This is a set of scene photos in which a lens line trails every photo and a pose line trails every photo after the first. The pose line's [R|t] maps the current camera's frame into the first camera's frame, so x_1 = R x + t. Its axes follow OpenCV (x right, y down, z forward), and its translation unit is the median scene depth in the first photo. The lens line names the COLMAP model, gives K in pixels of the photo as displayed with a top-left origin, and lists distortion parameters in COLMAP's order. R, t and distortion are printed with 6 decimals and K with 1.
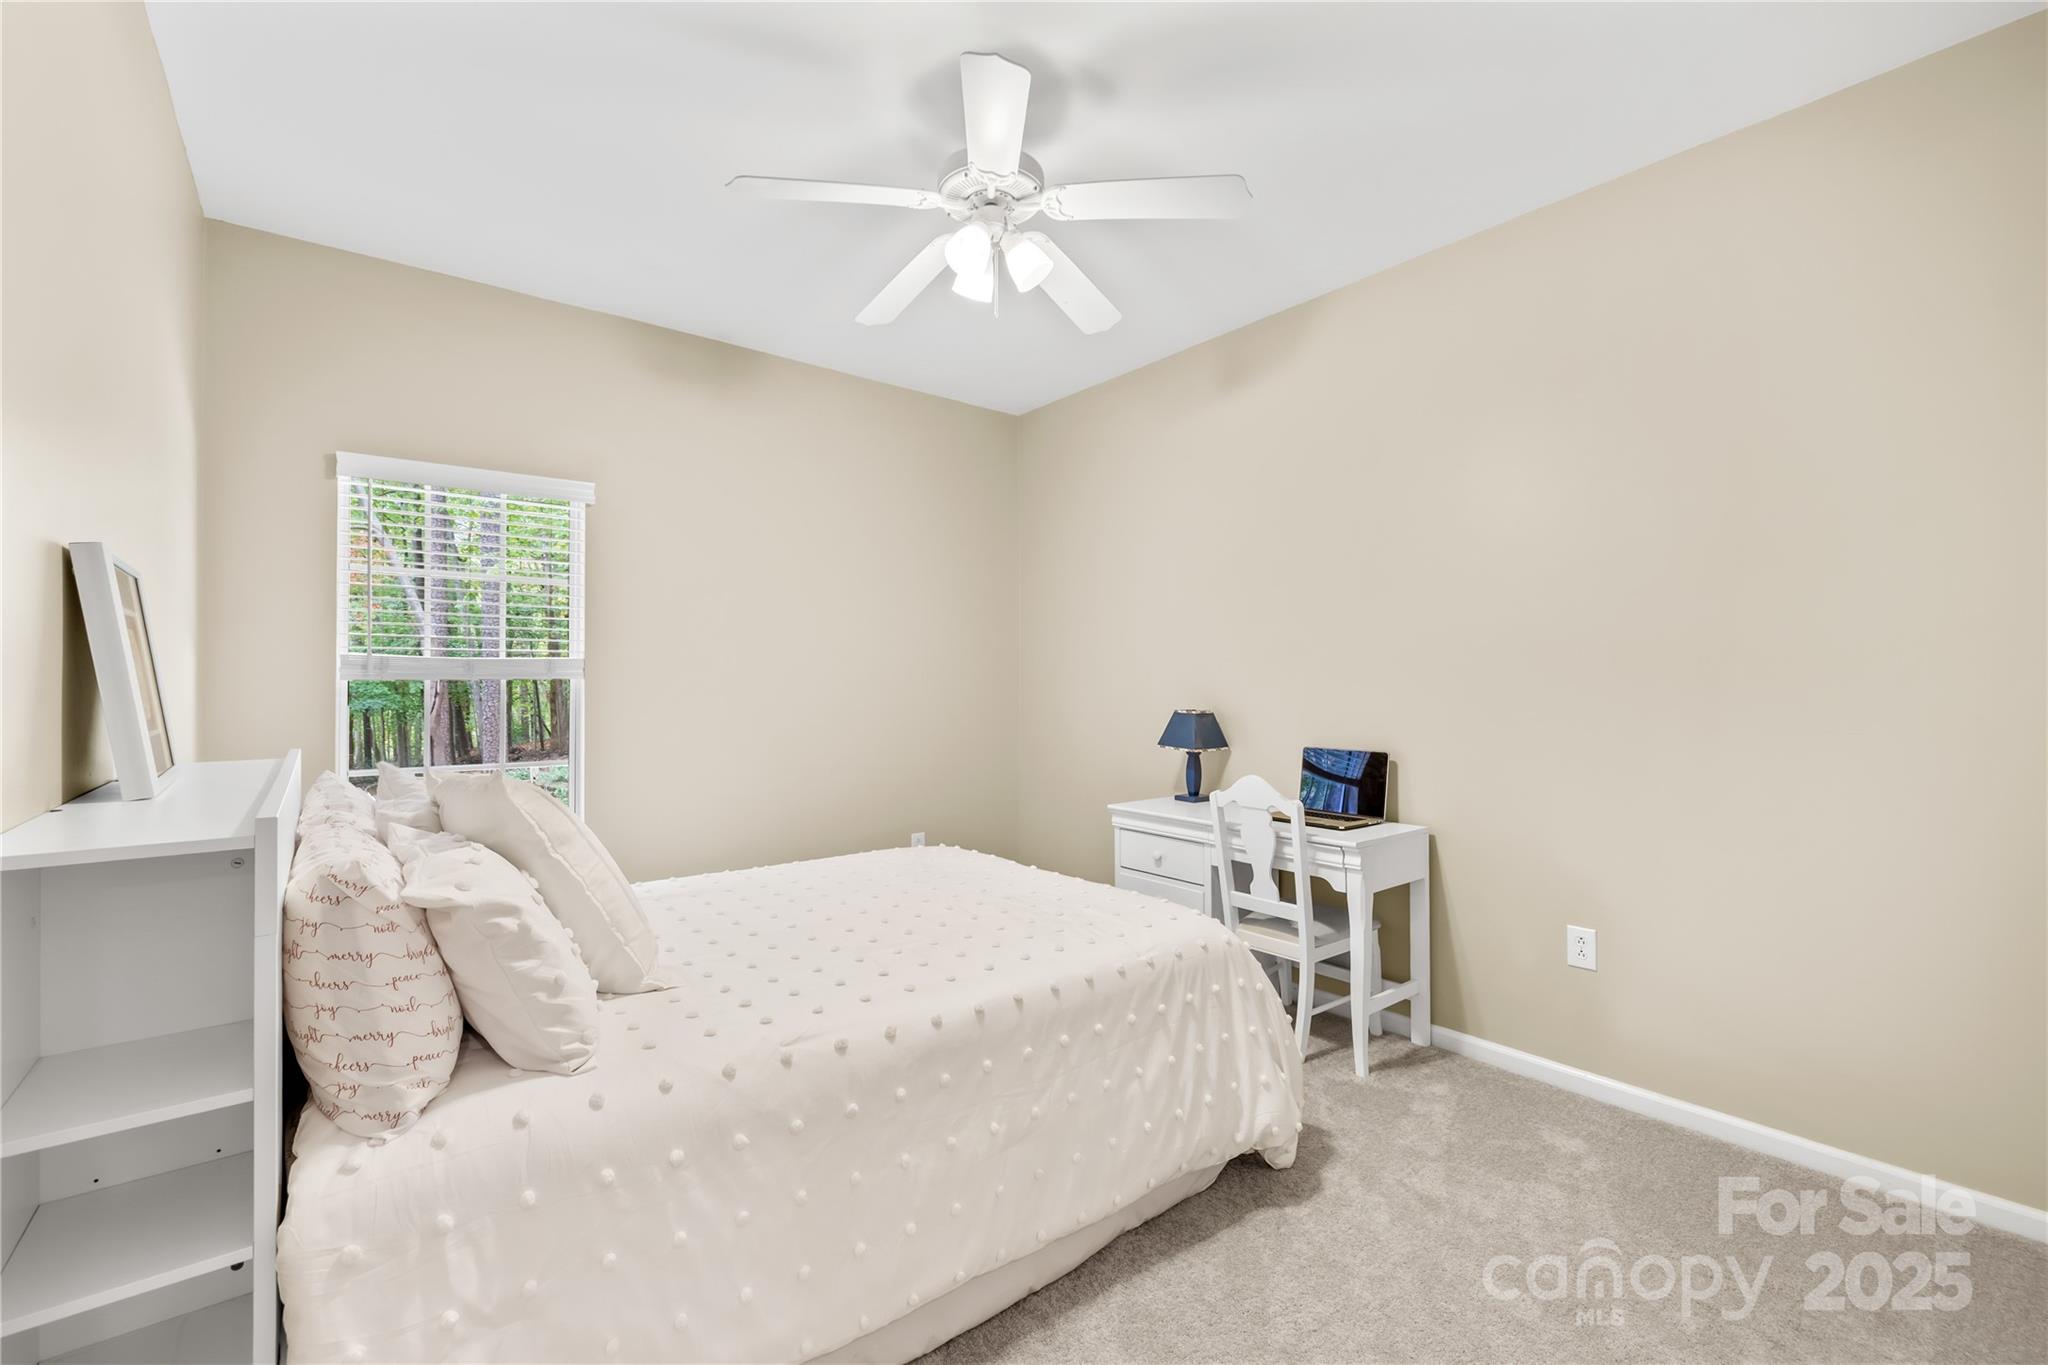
lens RADIAL K [[886.1, 0, 1040.8], [0, 886.1, 669.9], [0, 0, 1]] dist [-0.000720, -0.000754]
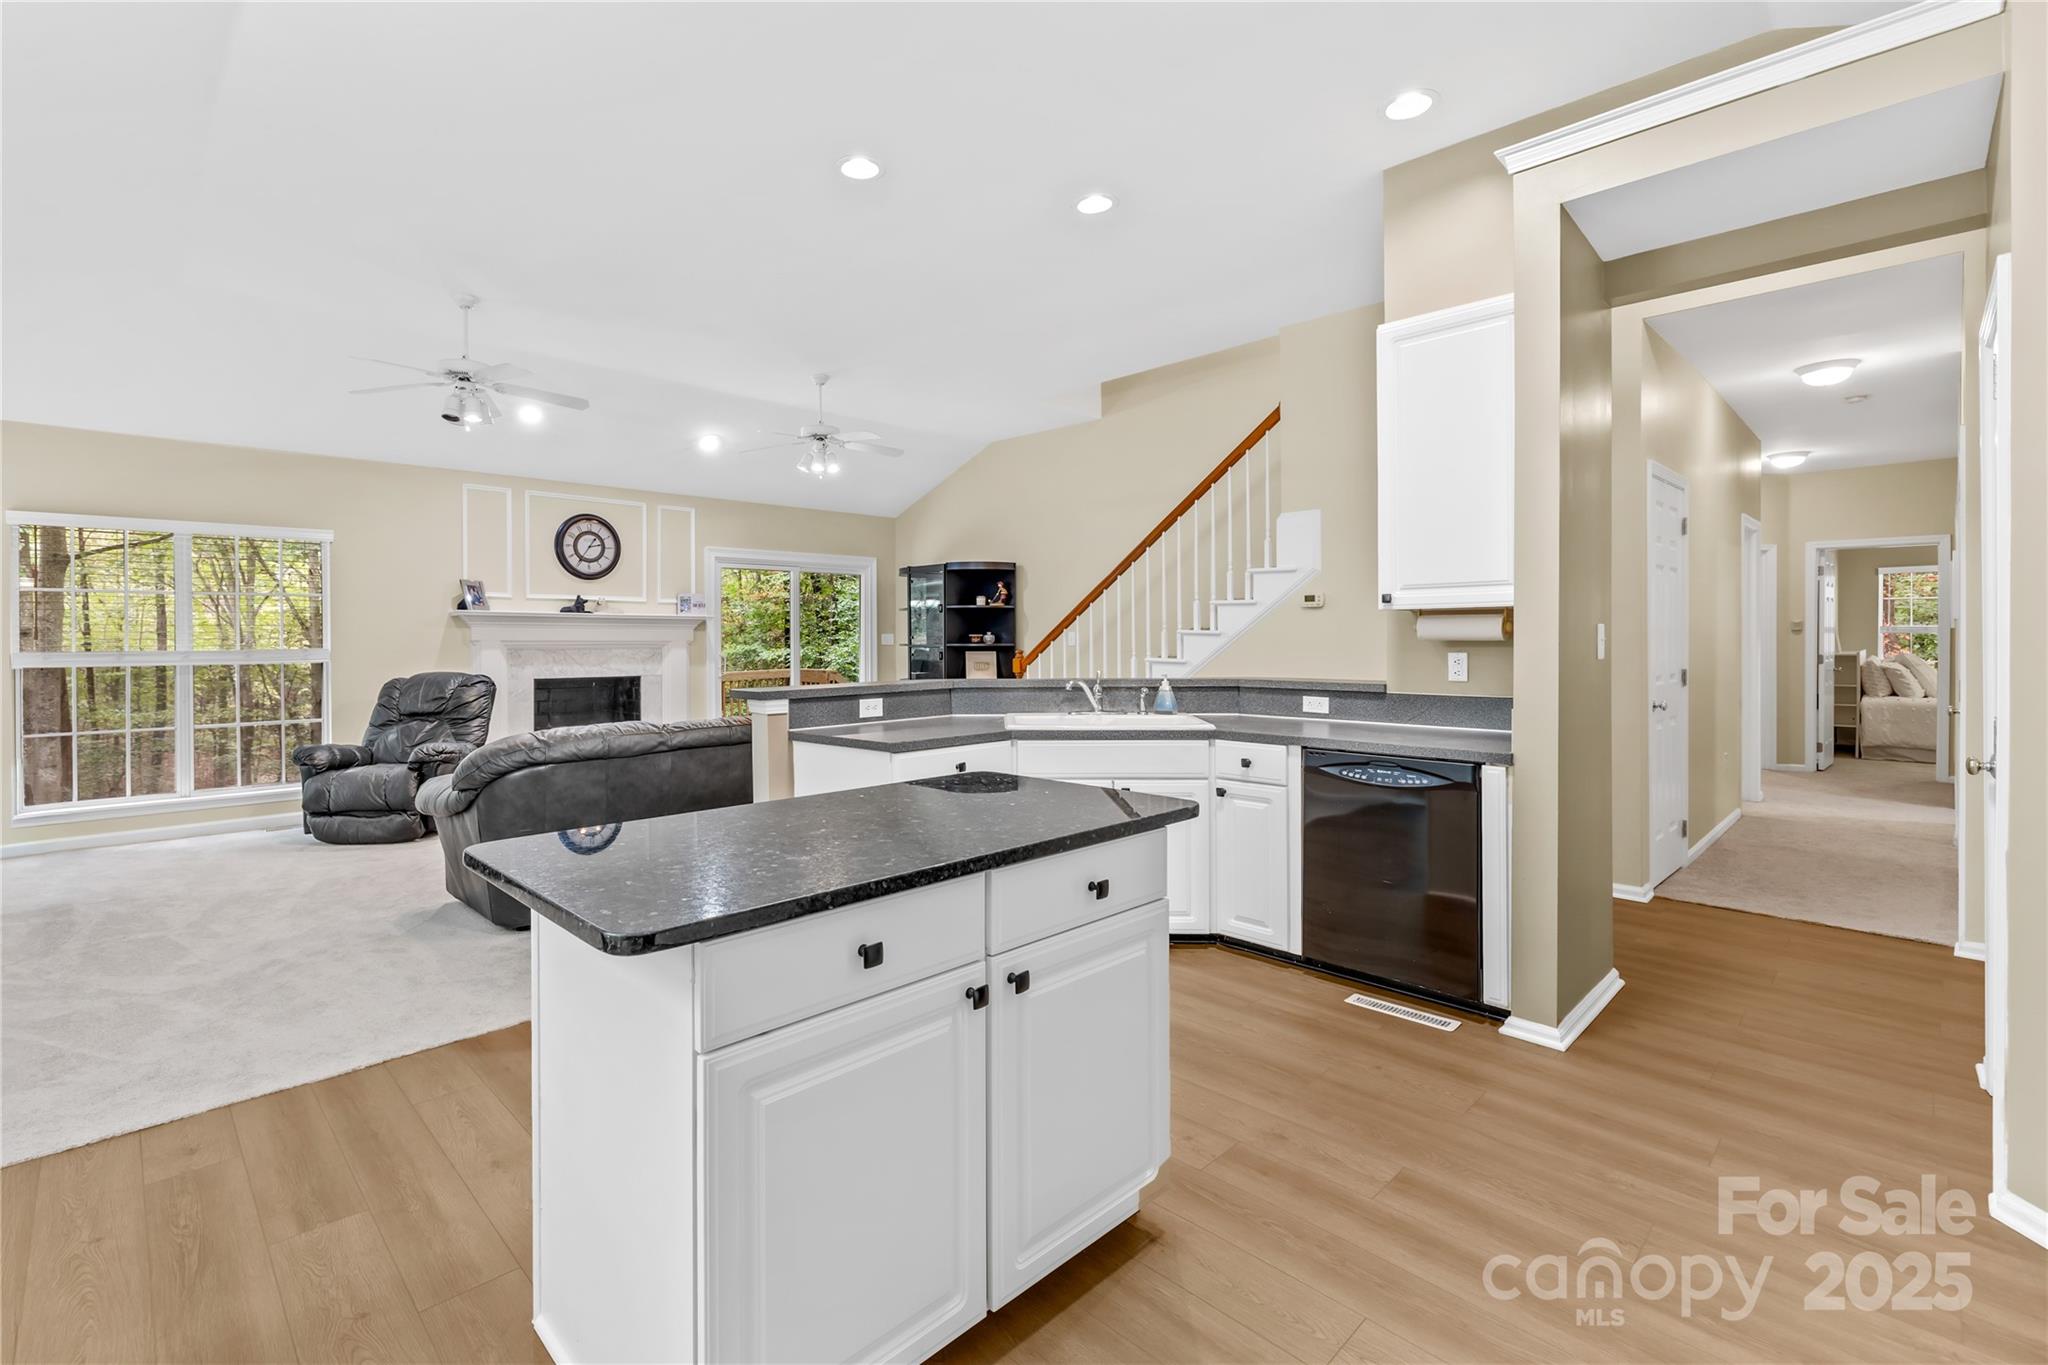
lens RADIAL K [[915.7, 0, 1021.5], [0, 915.7, 641.1], [0, 0, 1]] dist [0.000180, -0.000107]
pose [[0.113950, 0.004893, -0.993474, 5.189160], [0.009713, 0.999935, 0.006039, -0.029255], [0.993439, -0.010338, 0.113895, -5.965445]]
